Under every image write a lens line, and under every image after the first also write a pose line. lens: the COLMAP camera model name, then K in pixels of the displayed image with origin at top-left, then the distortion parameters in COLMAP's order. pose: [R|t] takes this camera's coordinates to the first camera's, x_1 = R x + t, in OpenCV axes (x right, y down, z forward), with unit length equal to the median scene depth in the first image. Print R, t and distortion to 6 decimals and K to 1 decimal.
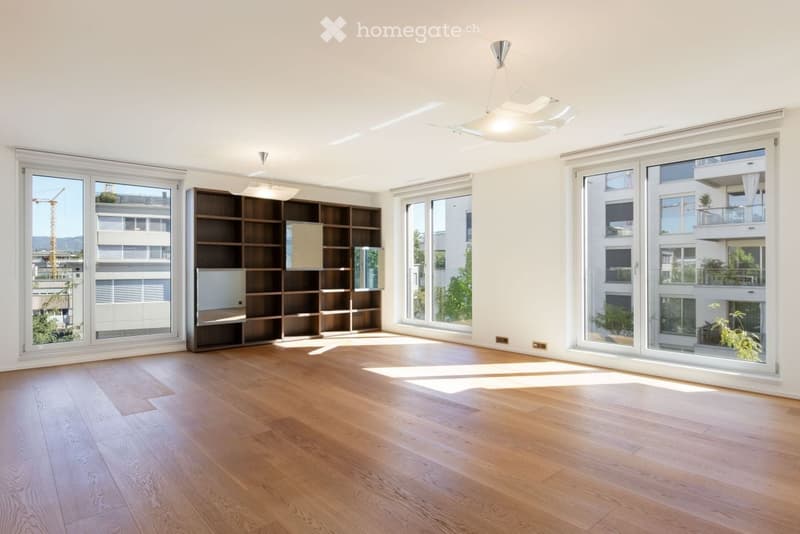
lens RADIAL K [[448.3, 0, 400.4], [0, 448.3, 265.5], [0, 0, 1]] dist [-0.011881, 0.000840]
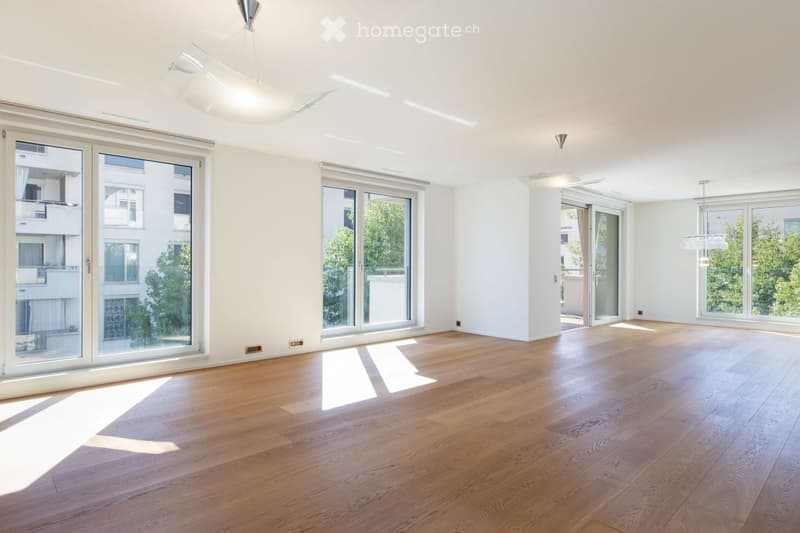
lens RADIAL K [[448.3, 0, 401.2], [0, 448.3, 266.6], [0, 0, 1]] dist [-0.011881, 0.000840]
pose [[-0.036056, -0.000276, 0.999350, -0.628462], [-0.008441, 0.999964, -0.000029, 0.003493], [-0.999314, -0.008437, -0.036057, 0.721299]]
